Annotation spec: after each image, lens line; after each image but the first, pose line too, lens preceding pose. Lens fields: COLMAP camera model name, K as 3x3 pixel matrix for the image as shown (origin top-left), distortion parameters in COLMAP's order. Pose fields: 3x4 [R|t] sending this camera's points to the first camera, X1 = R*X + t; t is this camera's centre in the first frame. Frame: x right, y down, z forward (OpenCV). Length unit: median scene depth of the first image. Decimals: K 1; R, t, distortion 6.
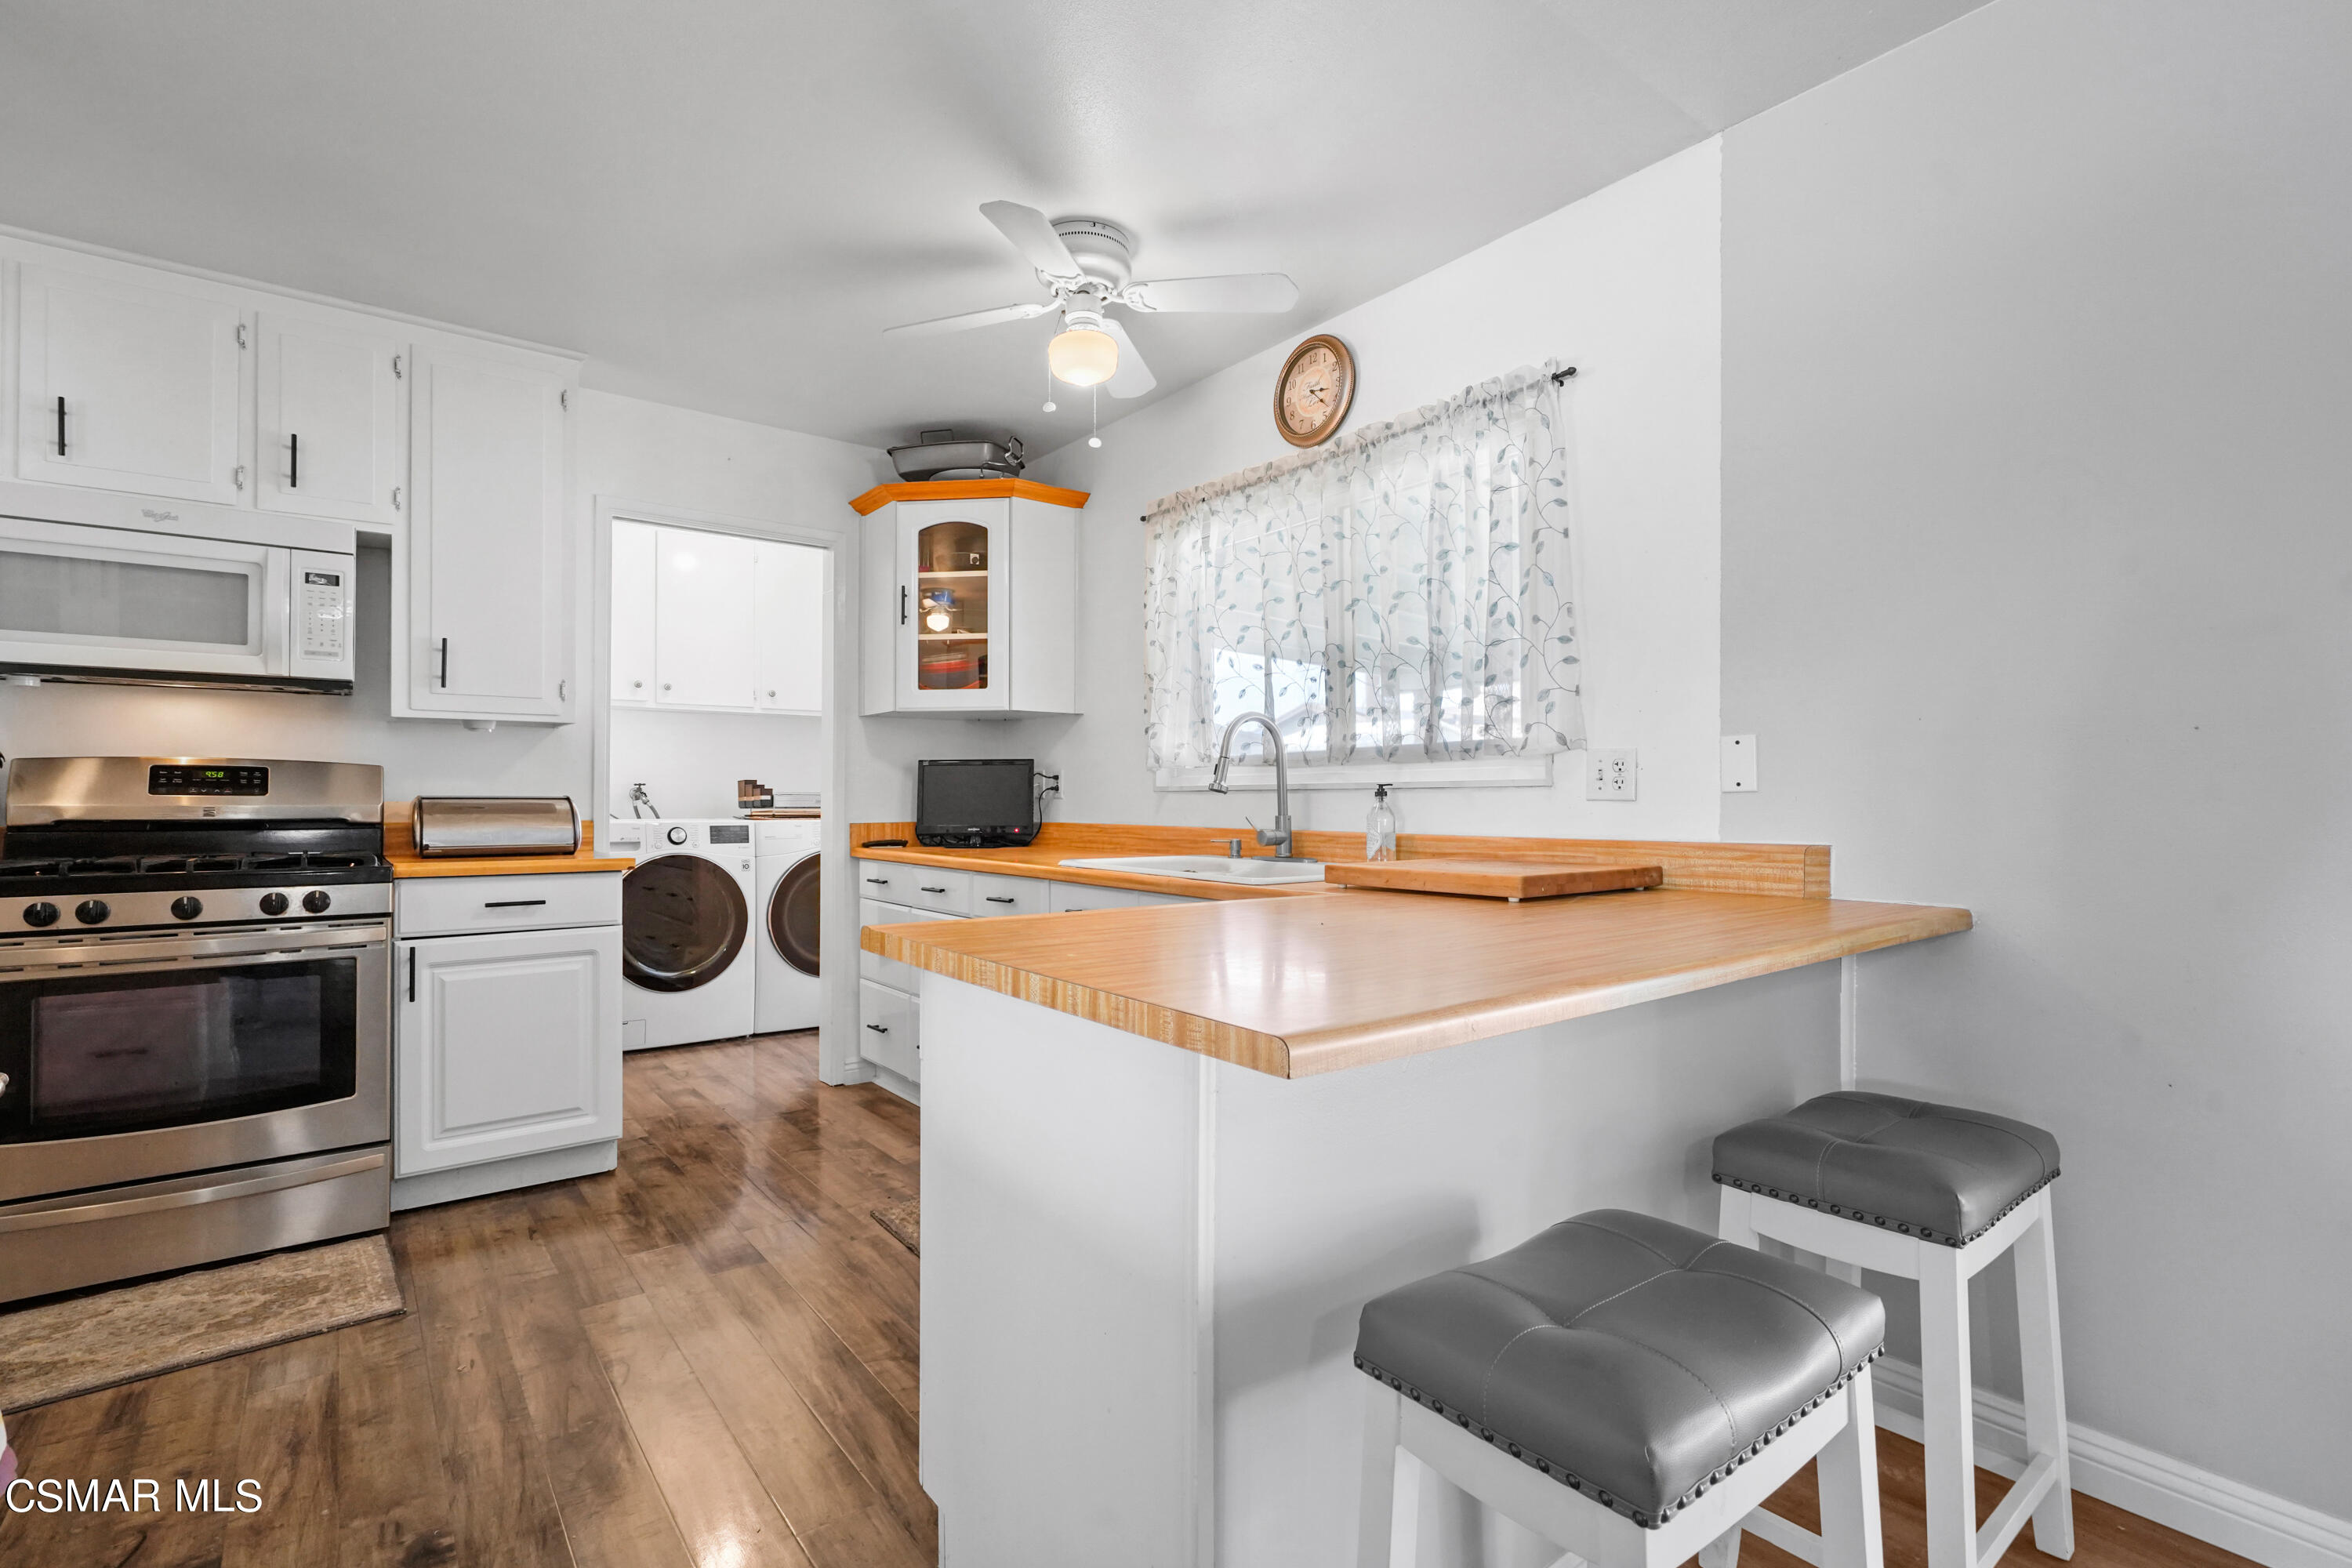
lens RADIAL K [[1095.2, 0, 1171.2], [0, 1095.2, 783.3], [0, 0, 1]] dist [-0.012094, 0.003075]
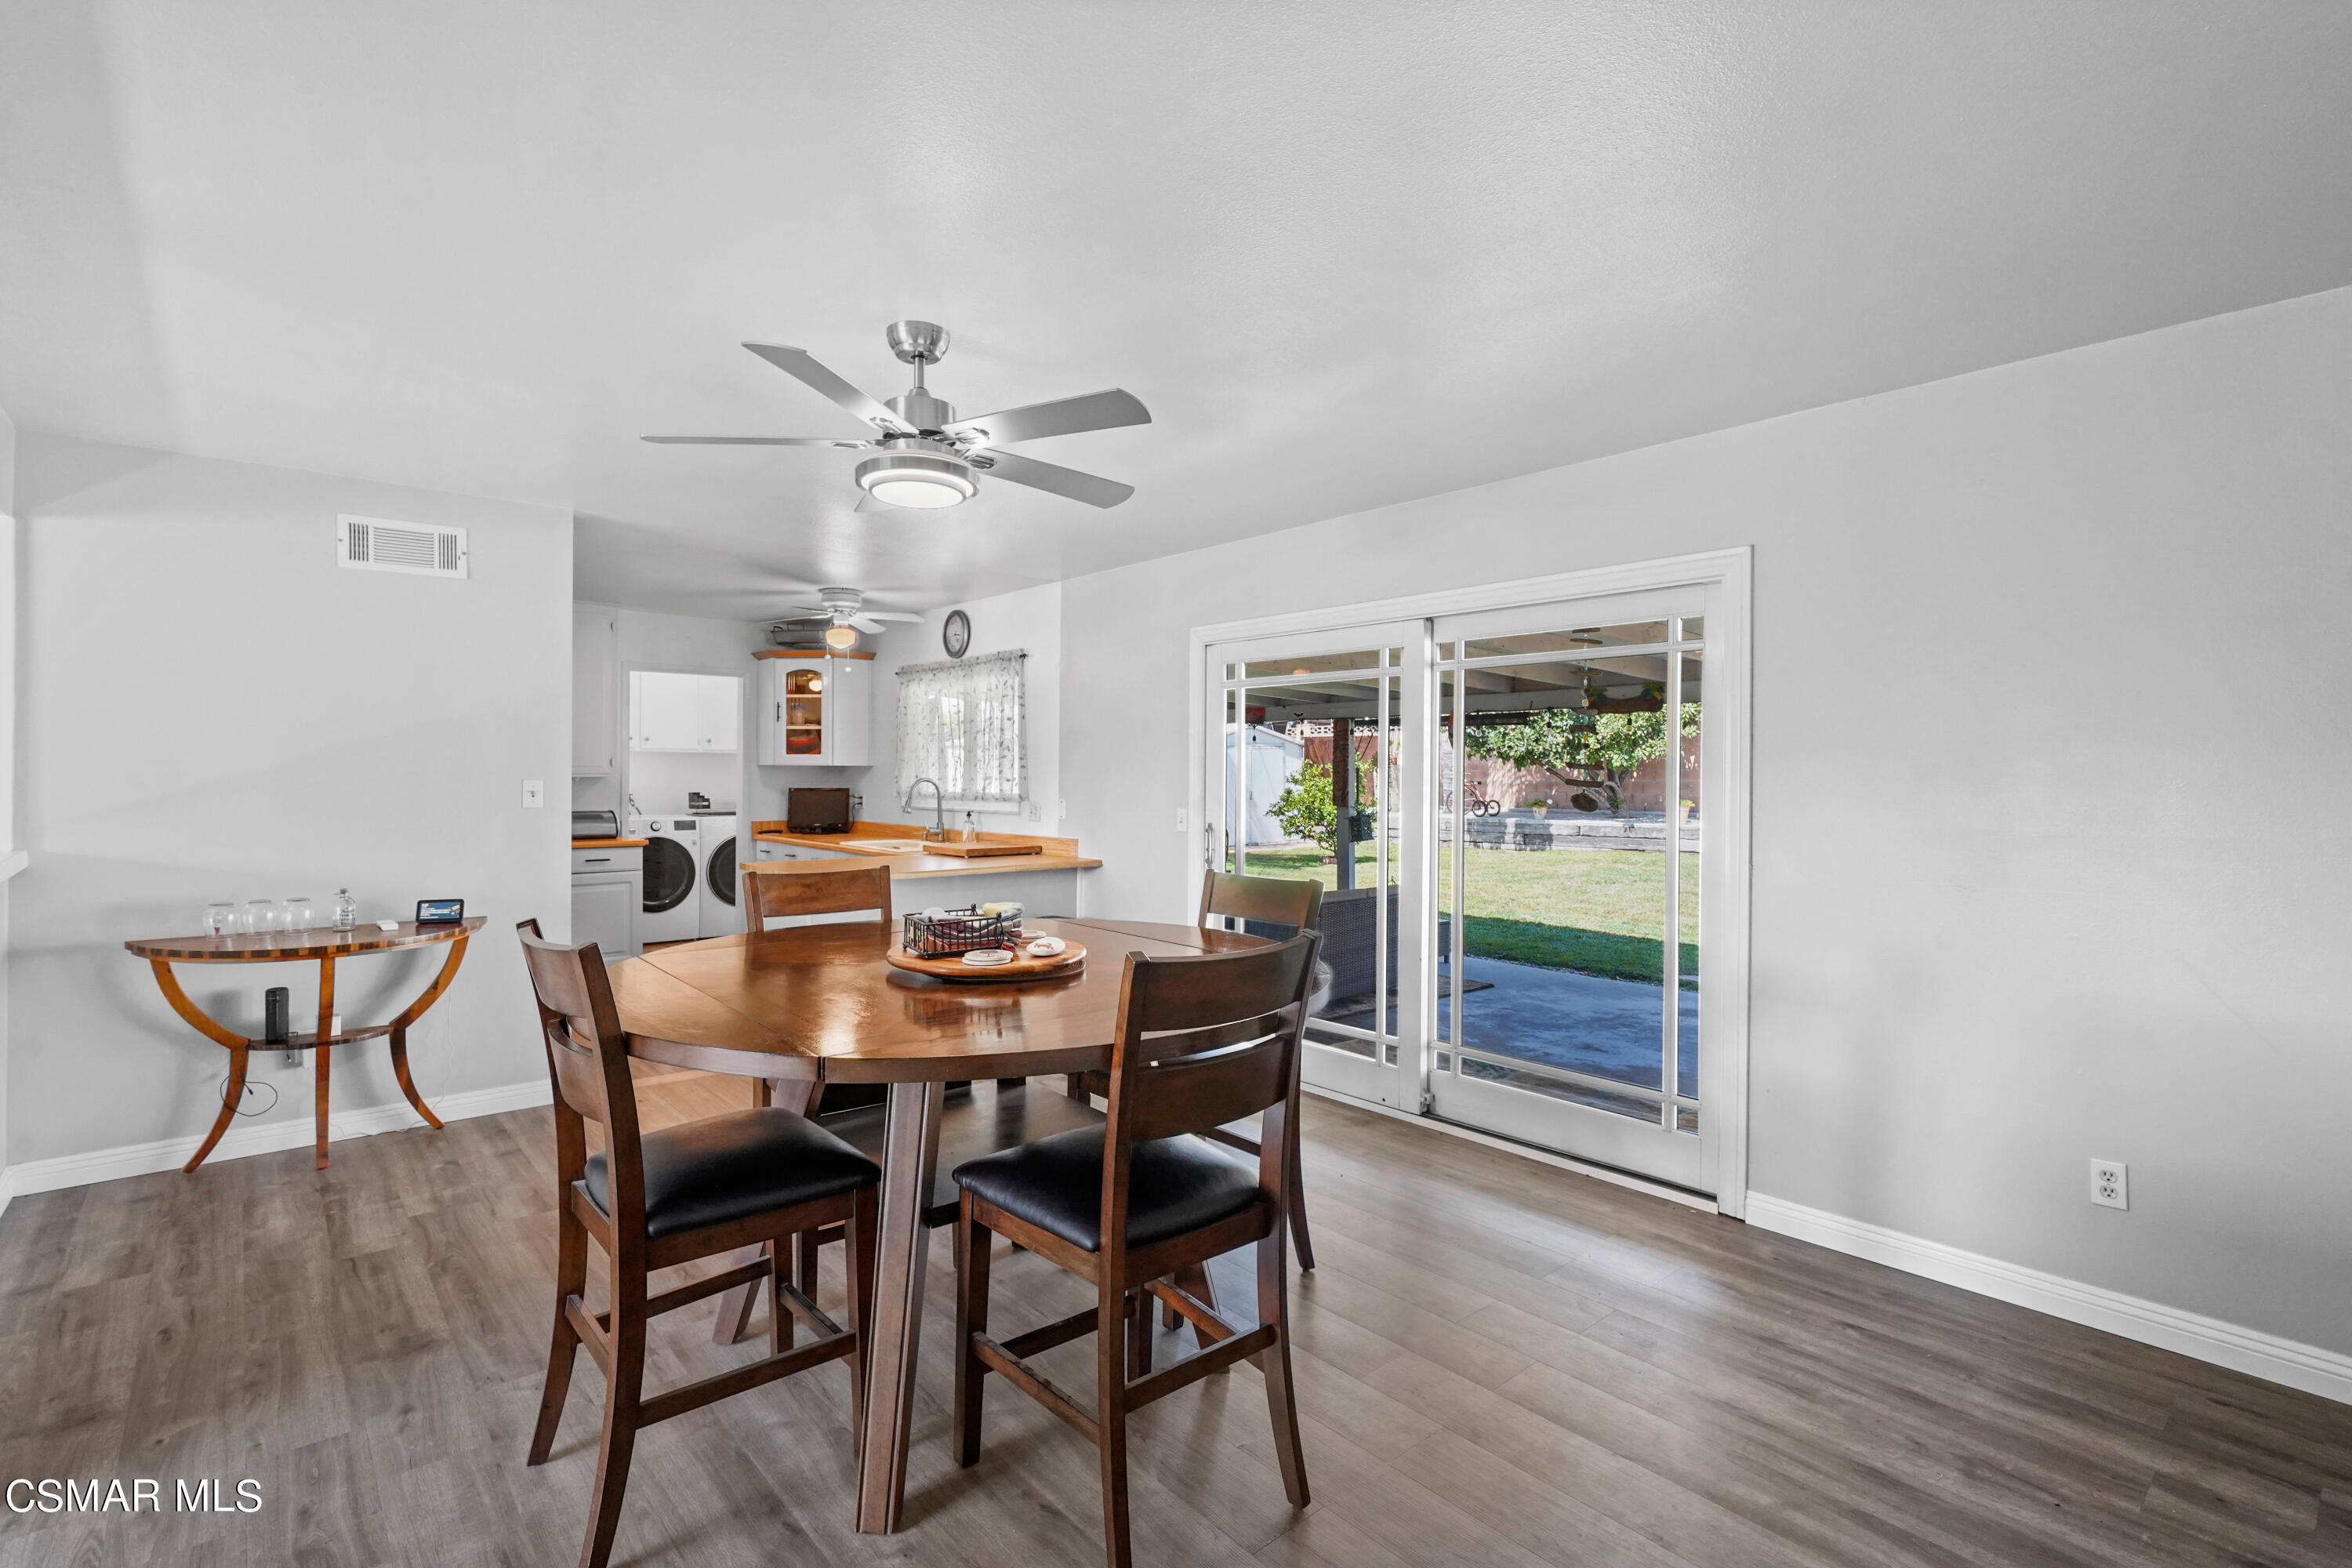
lens RADIAL K [[1095.2, 0, 1155.8], [0, 1095.2, 762.0], [0, 0, 1]] dist [-0.012094, 0.003075]
pose [[0.998990, 0.005794, 0.044564, 0.412641], [-0.005923, 0.999979, 0.002767, -0.096278], [-0.044547, -0.003028, 0.999003, -1.187038]]
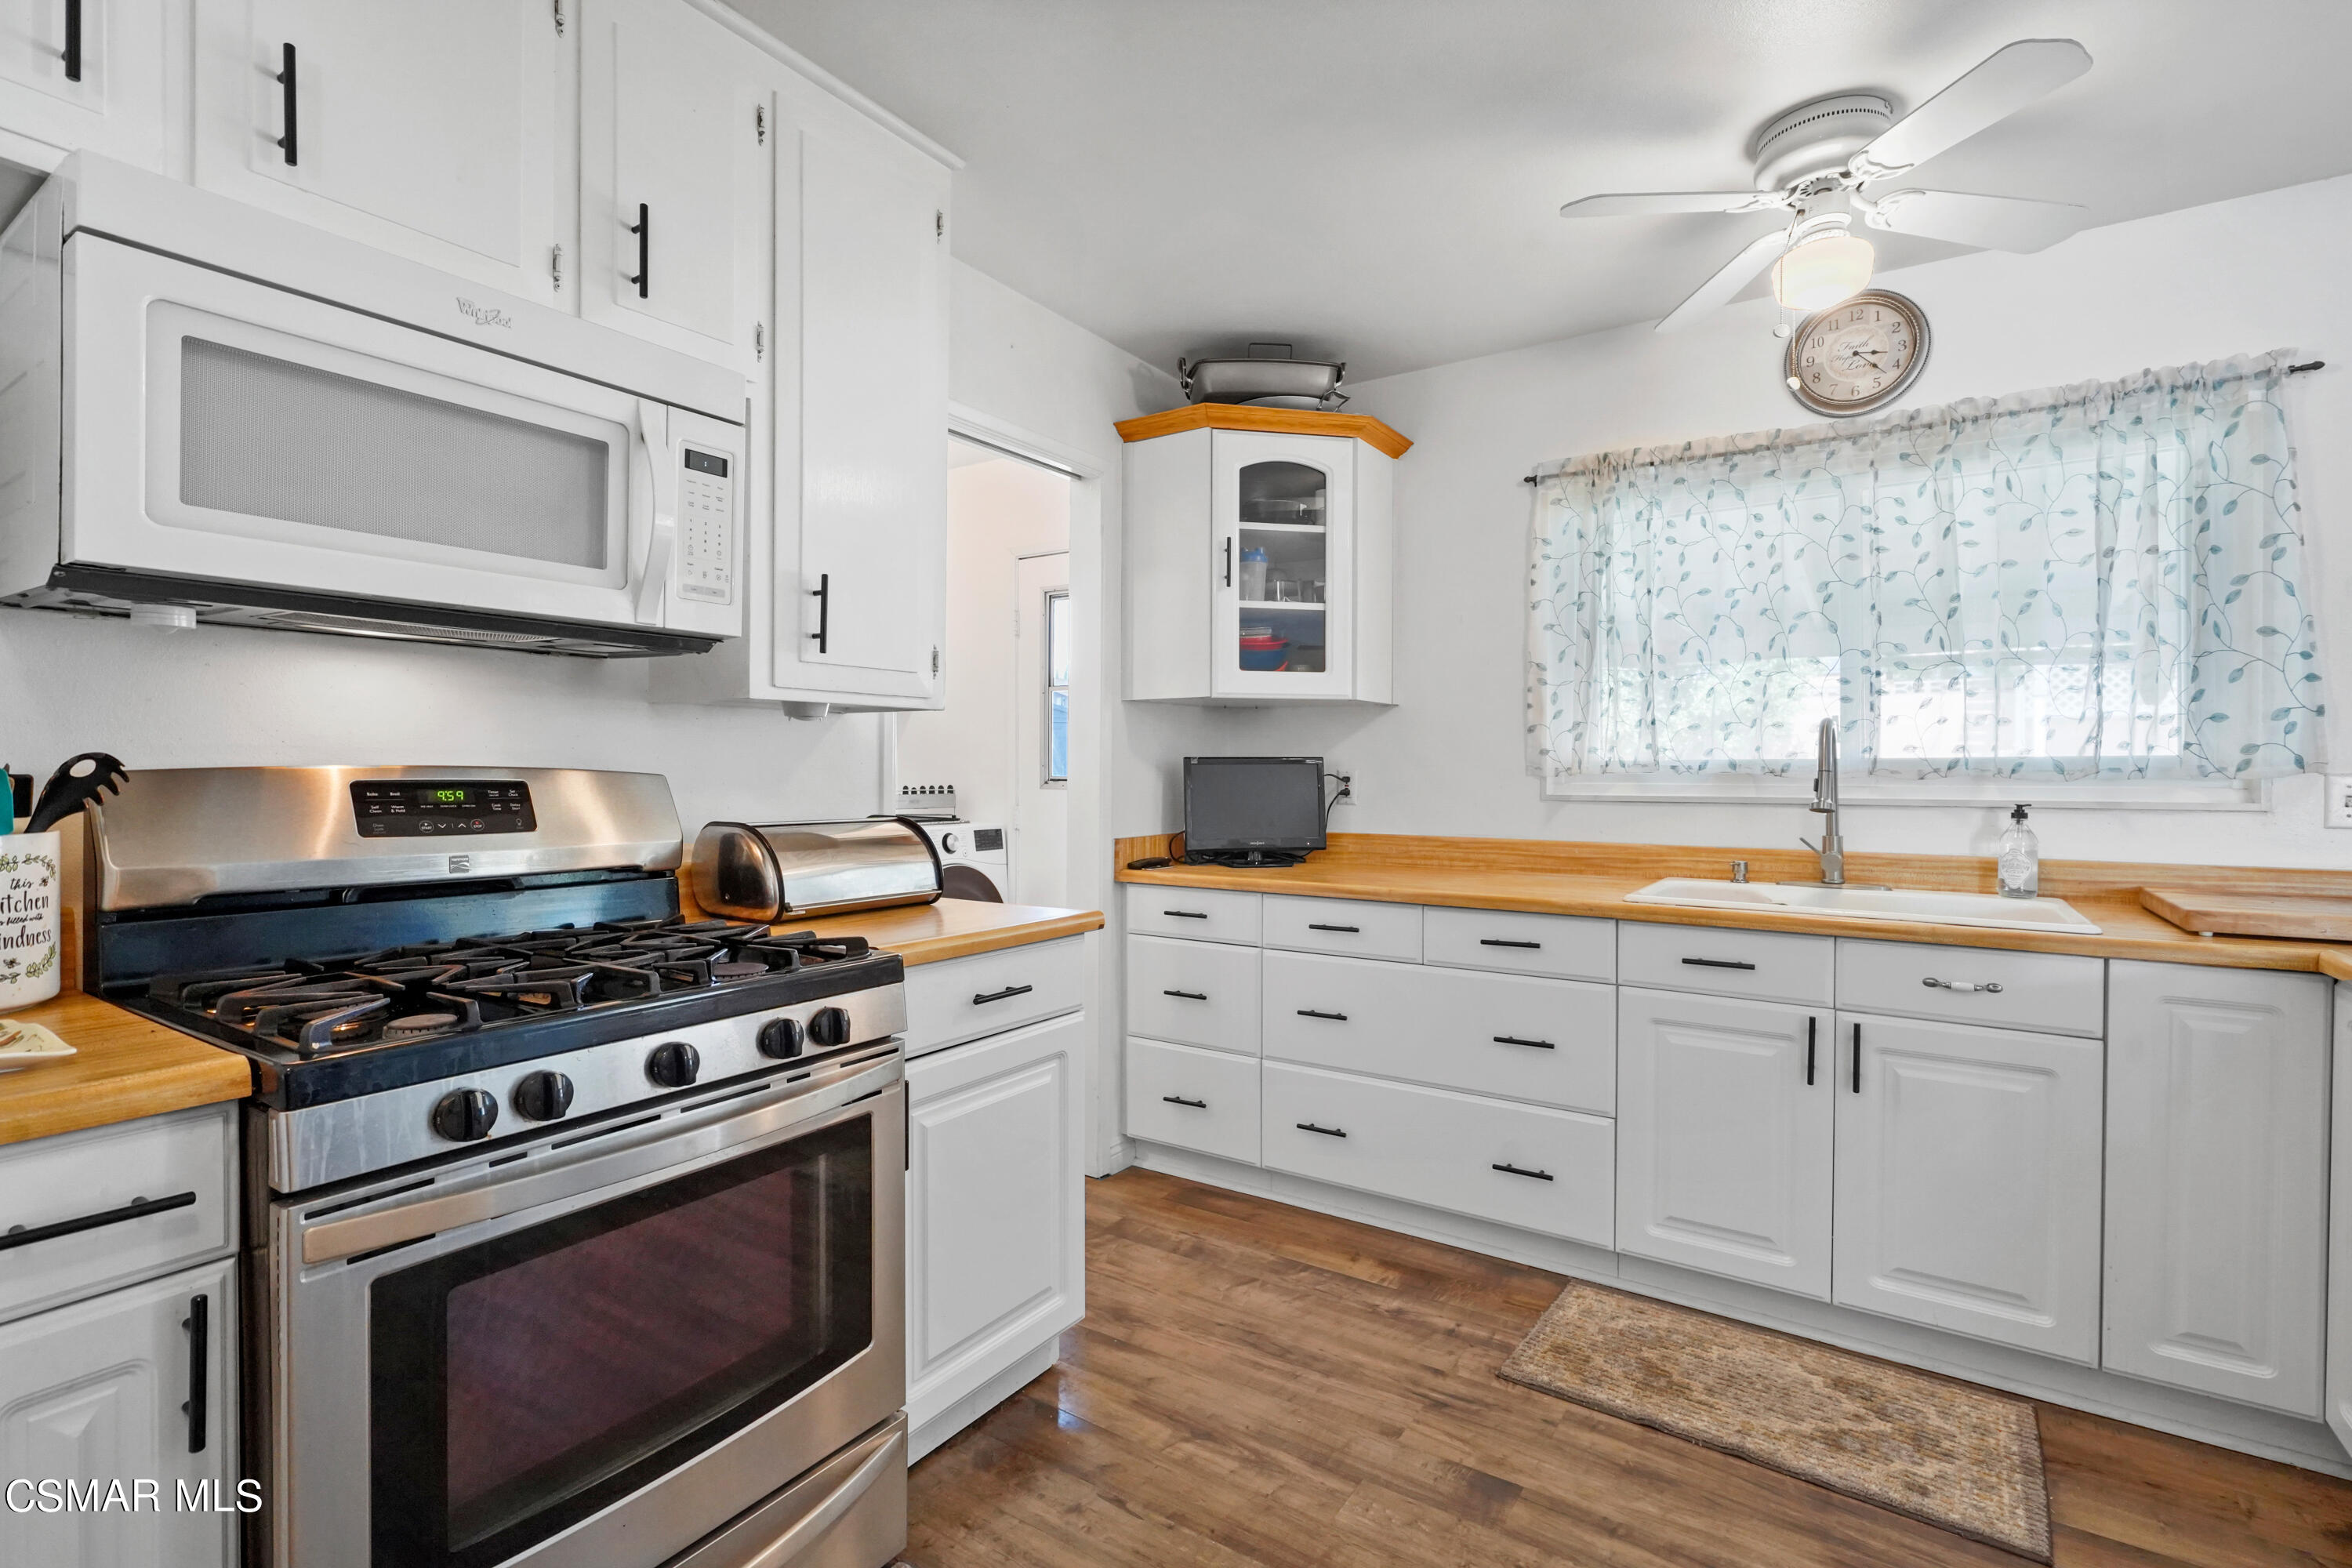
lens RADIAL K [[1095.2, 0, 1179.4], [0, 1095.2, 774.0], [0, 0, 1]] dist [-0.012094, 0.003075]
pose [[0.949953, 0.002568, 0.312382, -0.616968], [-0.007908, 0.999843, 0.015828, -0.027447], [-0.312293, -0.017506, 0.949825, 0.309194]]
